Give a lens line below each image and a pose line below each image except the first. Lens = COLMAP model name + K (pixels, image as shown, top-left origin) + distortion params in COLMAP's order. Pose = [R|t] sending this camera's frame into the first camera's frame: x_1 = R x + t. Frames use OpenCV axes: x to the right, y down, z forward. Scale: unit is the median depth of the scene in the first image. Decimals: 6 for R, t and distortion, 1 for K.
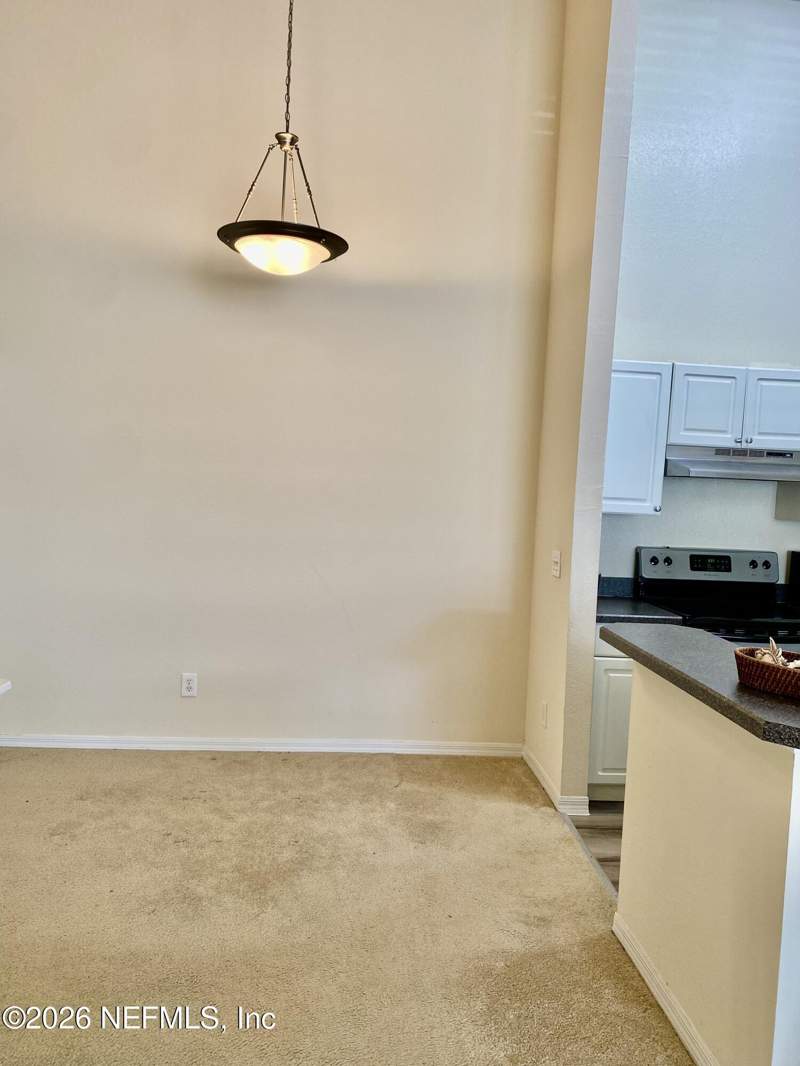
lens RADIAL K [[812.2, 0, 400.9], [0, 812.2, 522.8], [0, 0, 1]] dist [0.019045, -0.014509]
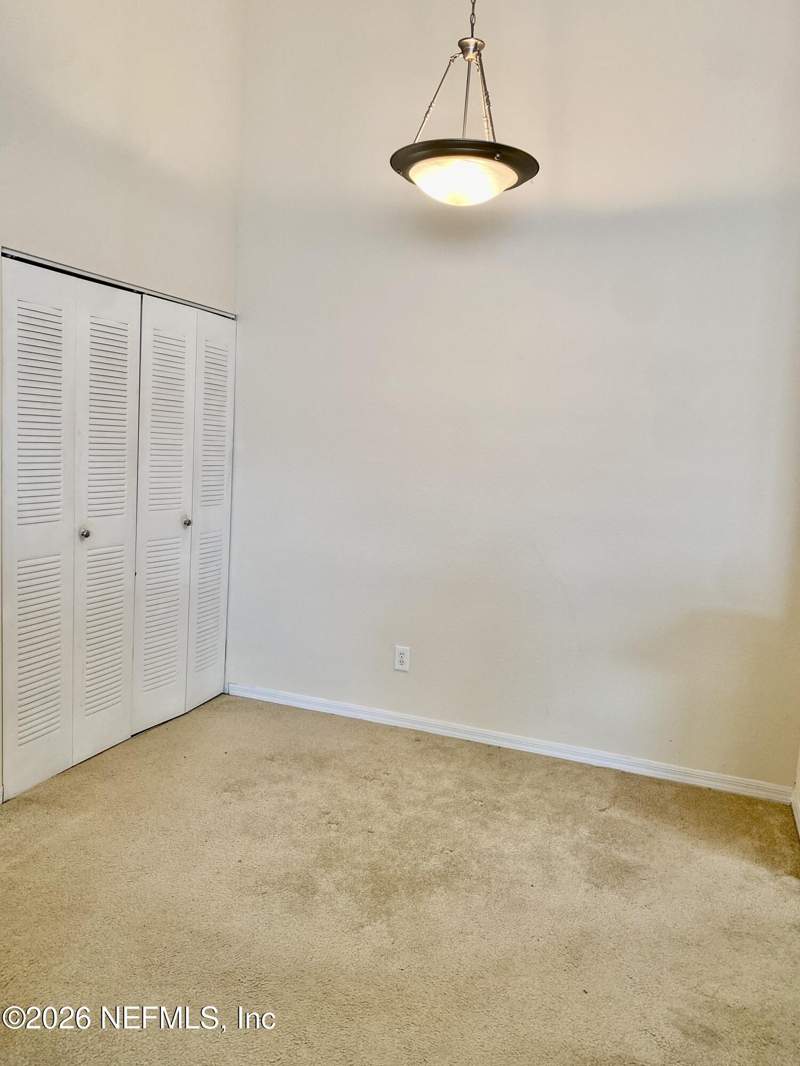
lens RADIAL K [[812.2, 0, 433.6], [0, 812.2, 507.1], [0, 0, 1]] dist [0.019045, -0.014509]
pose [[0.905169, 0.043822, -0.422786, 0.203732], [-0.042181, 0.999022, 0.013240, 0.010209], [0.422953, 0.005849, 0.906133, 0.188871]]
